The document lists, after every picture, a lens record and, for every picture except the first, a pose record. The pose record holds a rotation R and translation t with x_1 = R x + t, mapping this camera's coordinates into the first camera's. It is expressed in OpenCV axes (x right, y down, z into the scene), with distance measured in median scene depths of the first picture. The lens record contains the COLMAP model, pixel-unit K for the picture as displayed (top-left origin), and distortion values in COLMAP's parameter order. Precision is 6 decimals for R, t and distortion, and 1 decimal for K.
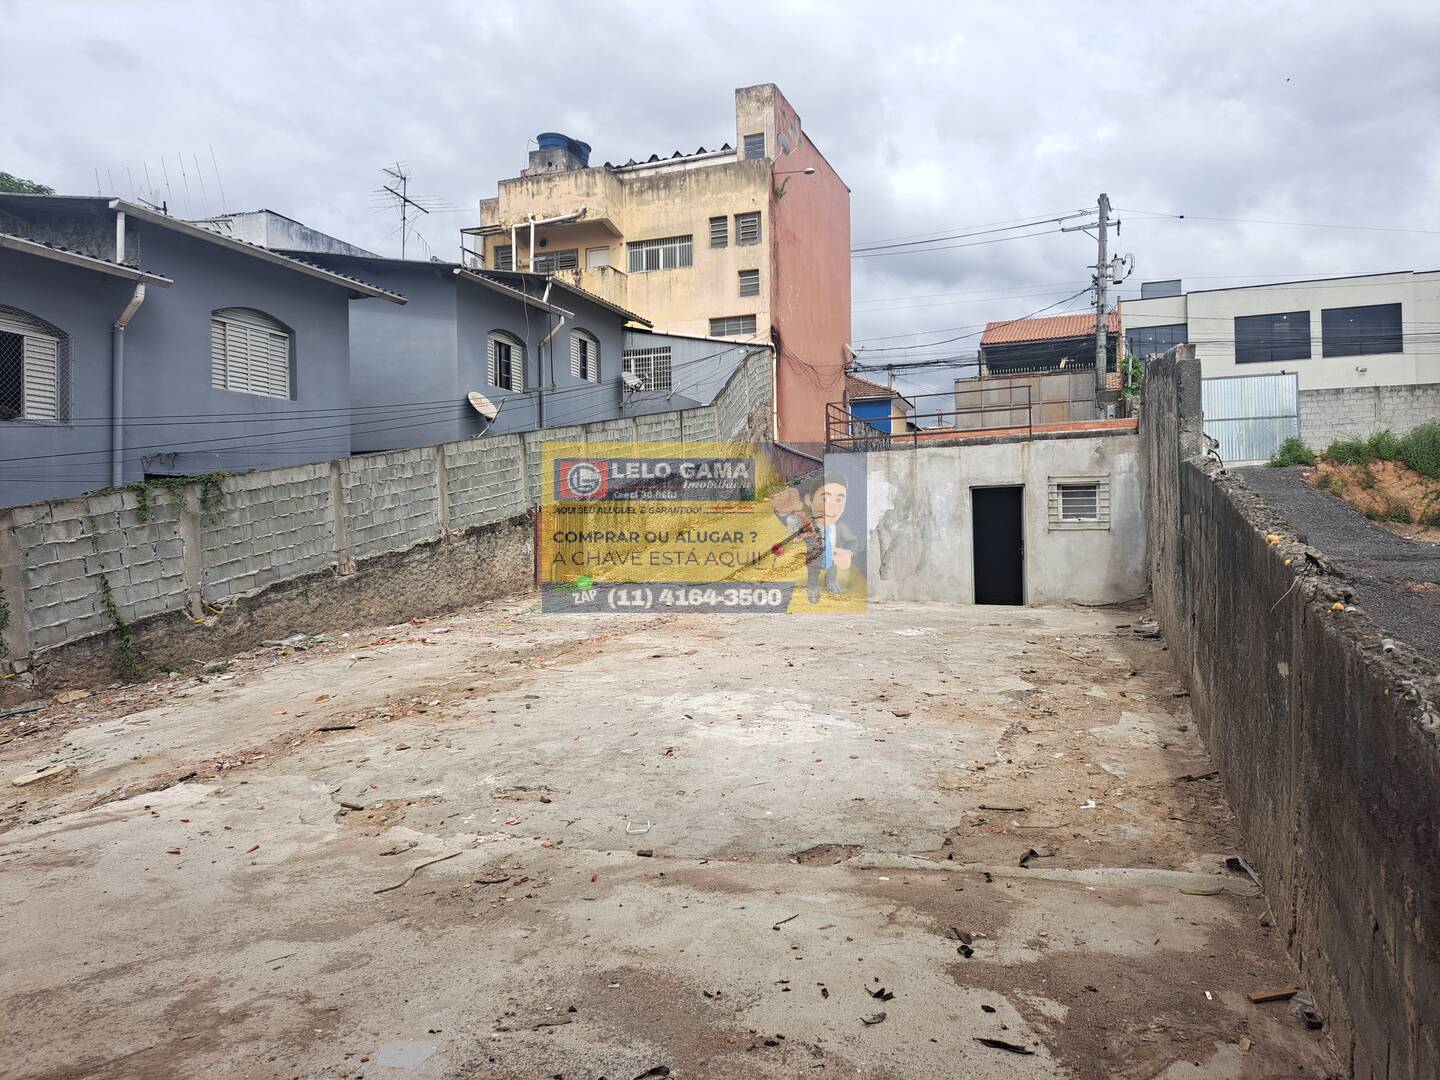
lens RADIAL K [[1033.1, 0, 729.5], [0, 1033.1, 542.2], [0, 0, 1]] dist [0.067647, -0.063892]
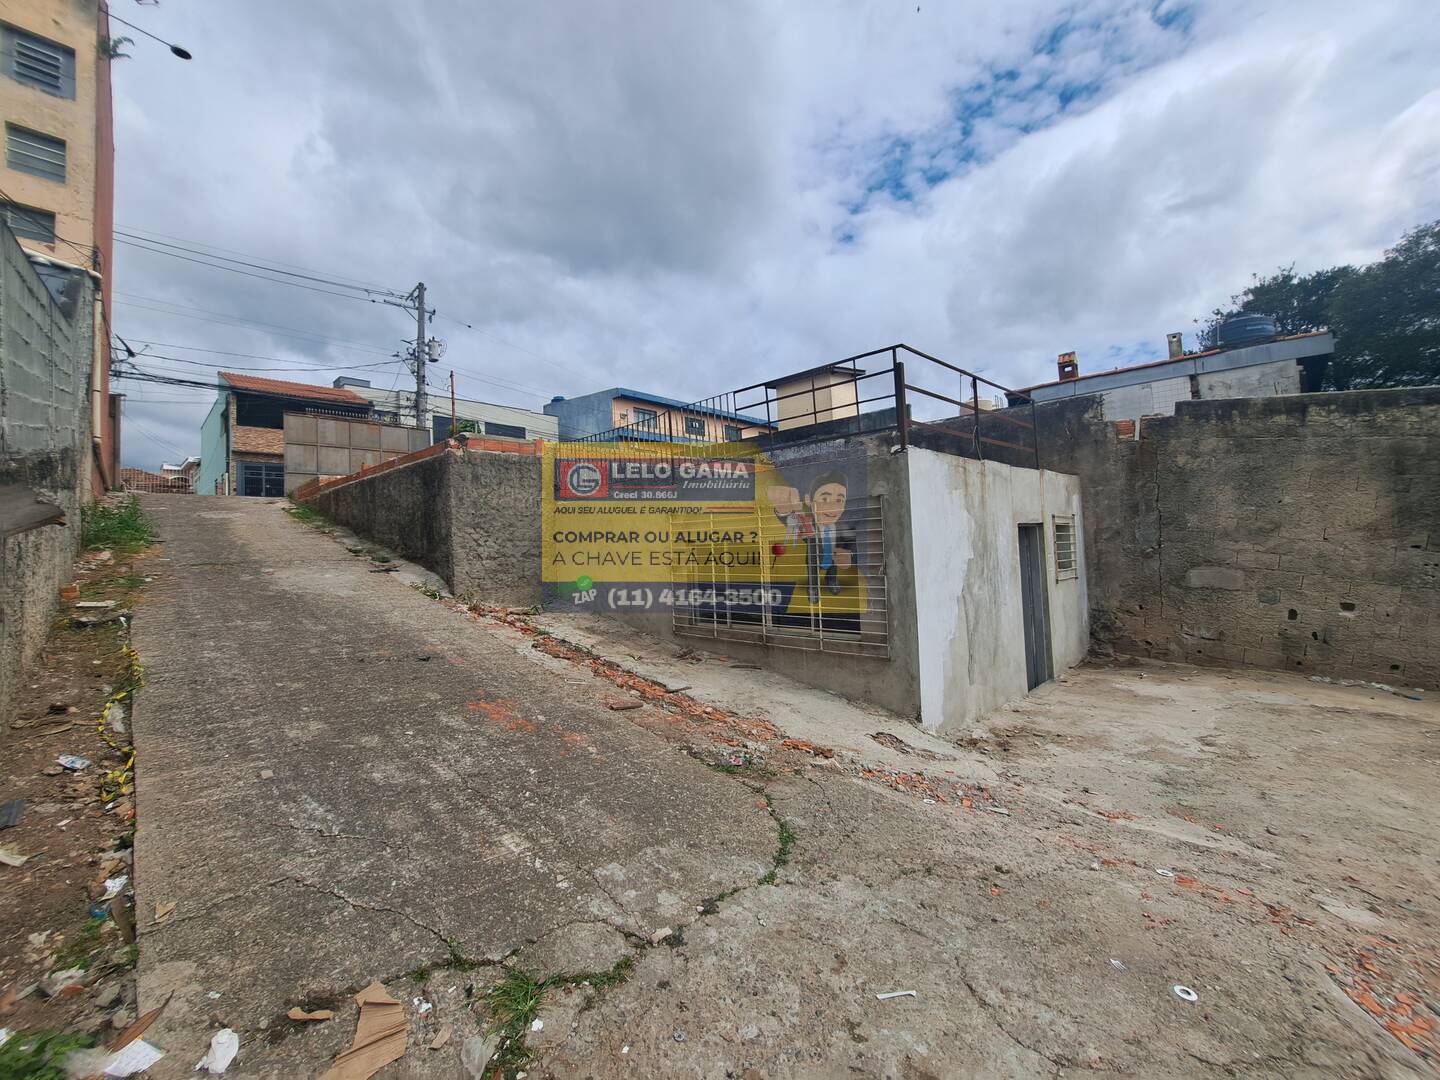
lens RADIAL K [[573.2, 0, 726.8], [0, 573.2, 529.6], [0, 0, 1]] dist [-0.018062, -0.000305]
pose [[0.391123, 0.030018, 0.919849, -0.192554], [0.032220, 0.998409, -0.046282, -0.038089], [-0.919774, 0.047739, 0.389533, 1.017987]]
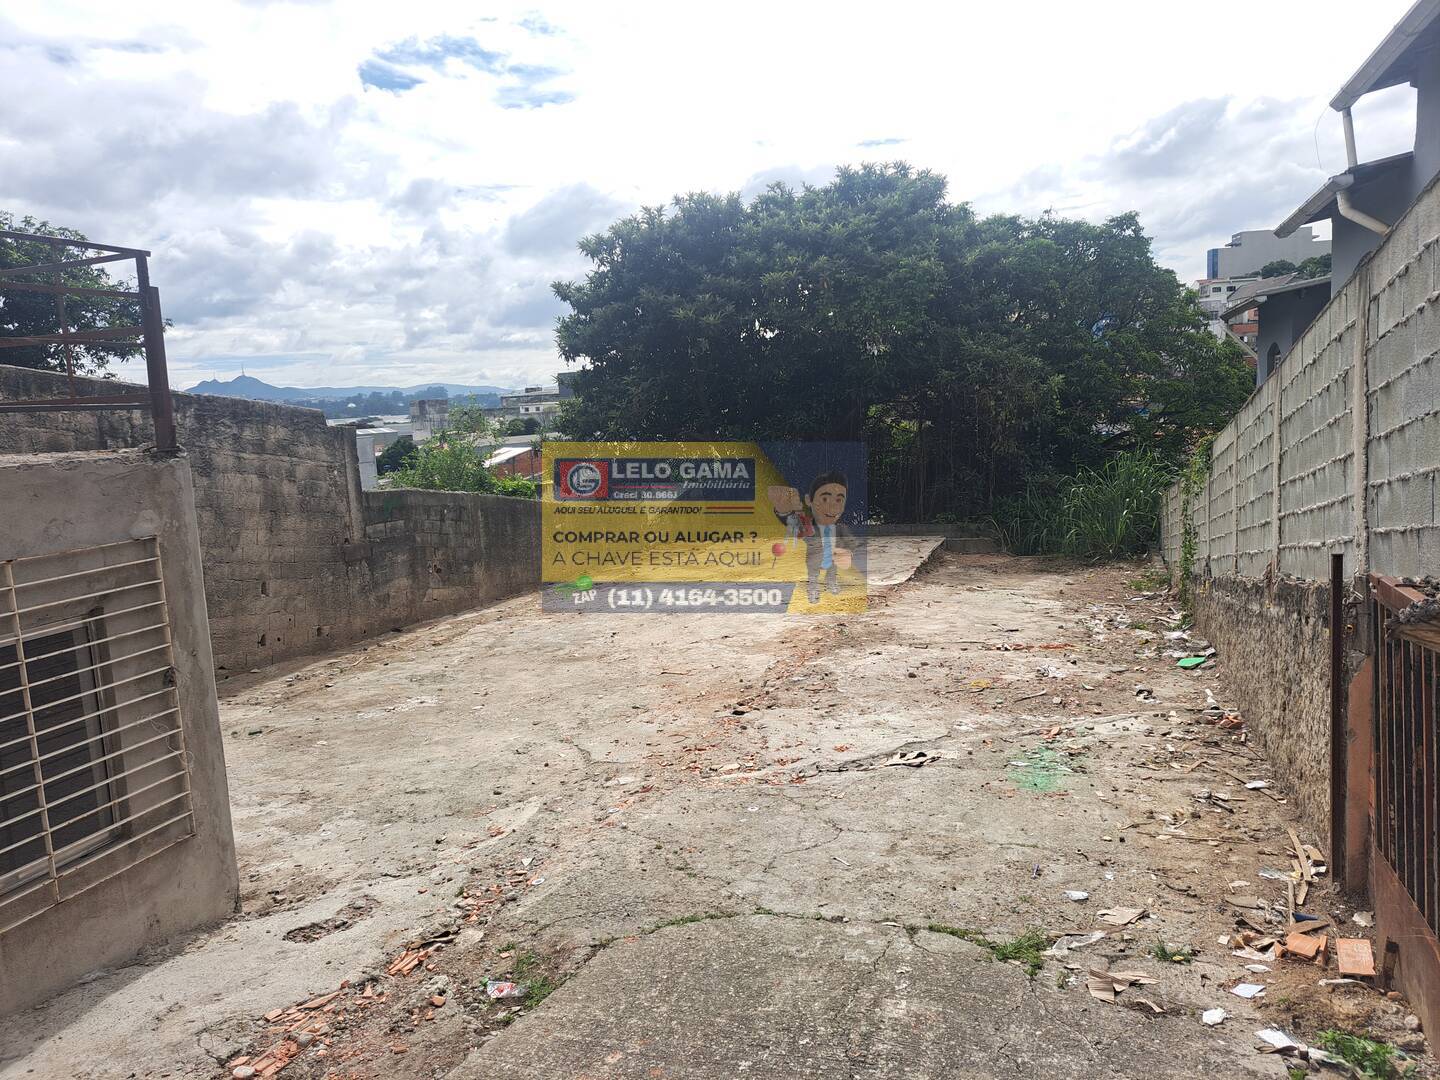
lens RADIAL K [[1033.1, 0, 722.2], [0, 1033.1, 537.3], [0, 0, 1]] dist [0.067647, -0.063892]
pose [[-0.997184, 0.074472, -0.008793, -0.044467], [0.072699, 0.988819, 0.130196, -0.090744], [0.018391, 0.129190, -0.991449, 1.330768]]
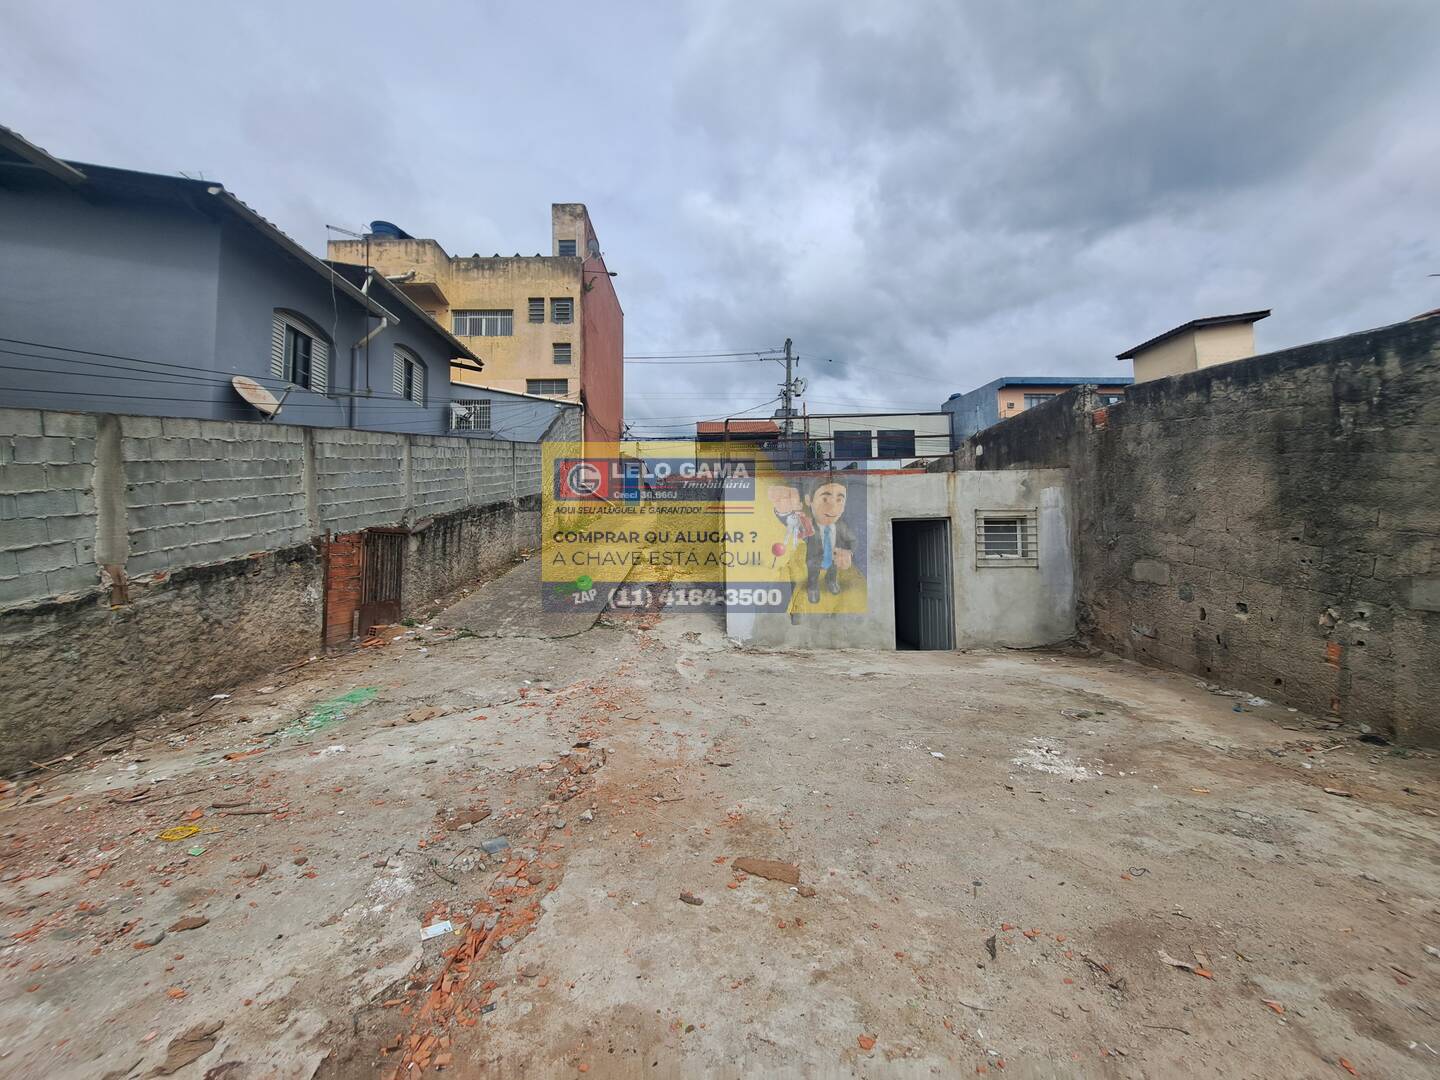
lens RADIAL K [[573.2, 0, 723.1], [0, 573.2, 524.8], [0, 0, 1]] dist [-0.018062, -0.000305]
pose [[0.930662, 0.020355, 0.365312, -0.085513], [0.000270, 0.998413, -0.056320, -0.020334], [-0.365879, 0.052513, 0.929180, 0.588494]]
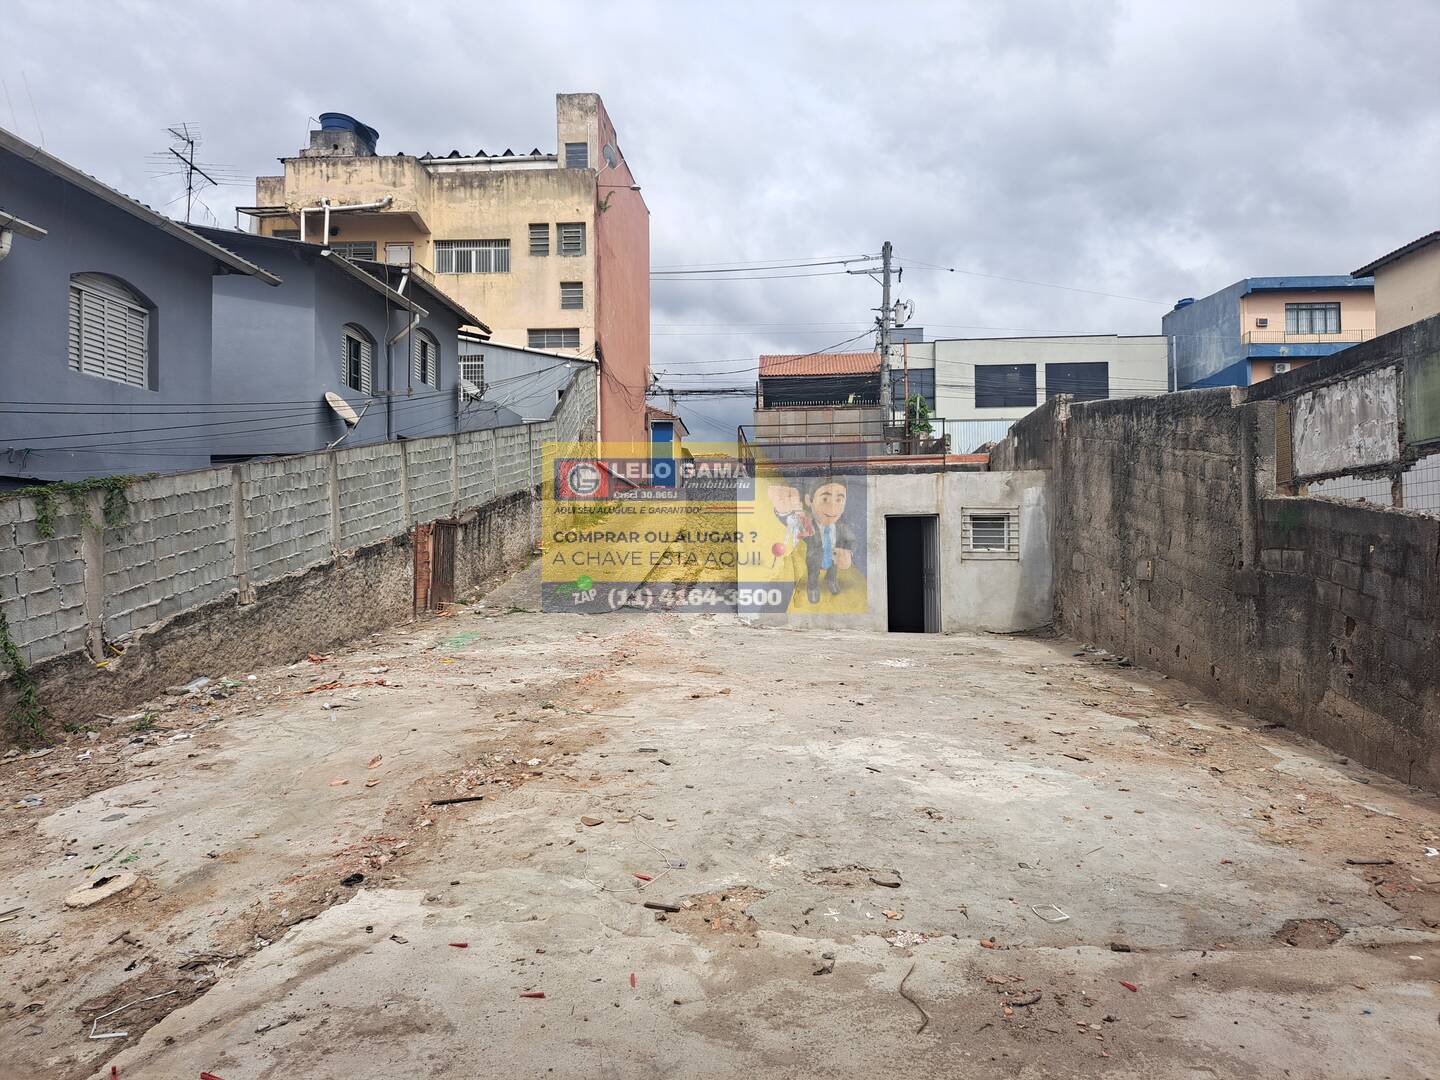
lens RADIAL K [[1033.1, 0, 729.1], [0, 1033.1, 540.1], [0, 0, 1]] dist [0.067647, -0.063892]
pose [[0.961074, 0.017695, 0.275724, -0.189133], [-0.011203, 0.999622, -0.025104, -0.002446], [-0.276064, 0.021038, 0.960909, 0.077600]]
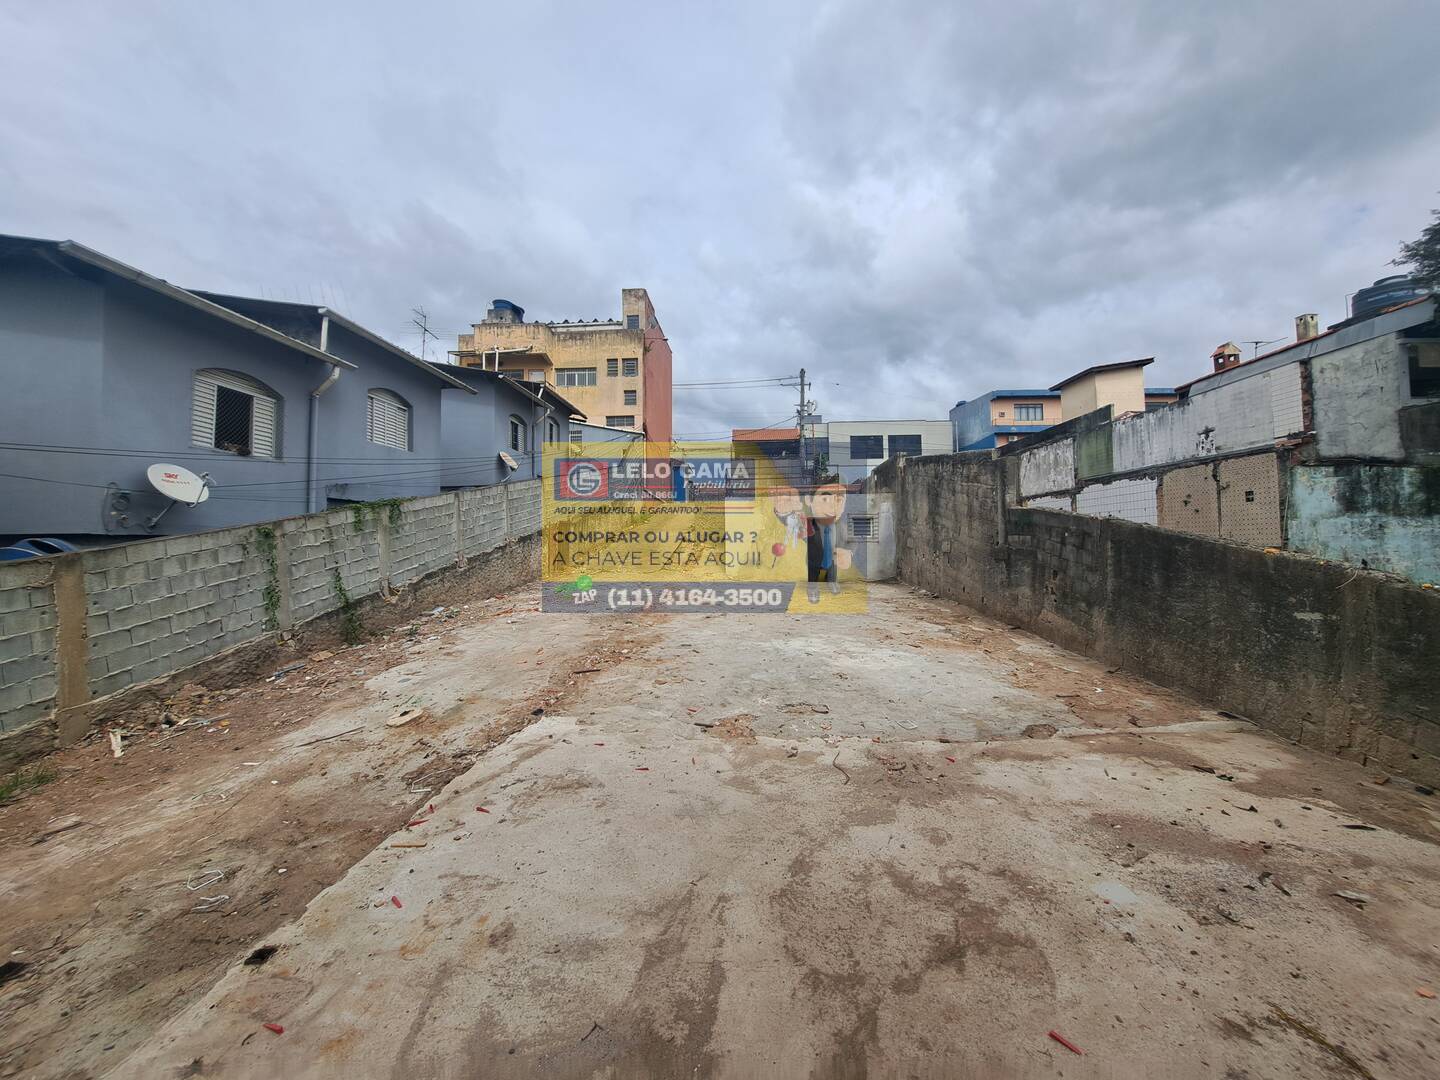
lens RADIAL K [[573.2, 0, 725.6], [0, 573.2, 533.7], [0, 0, 1]] dist [-0.018062, -0.000305]
pose [[0.955078, 0.013117, 0.296064, -0.204220], [-0.006670, 0.999718, -0.022773, -0.001145], [-0.296280, 0.019775, 0.954896, 0.071487]]
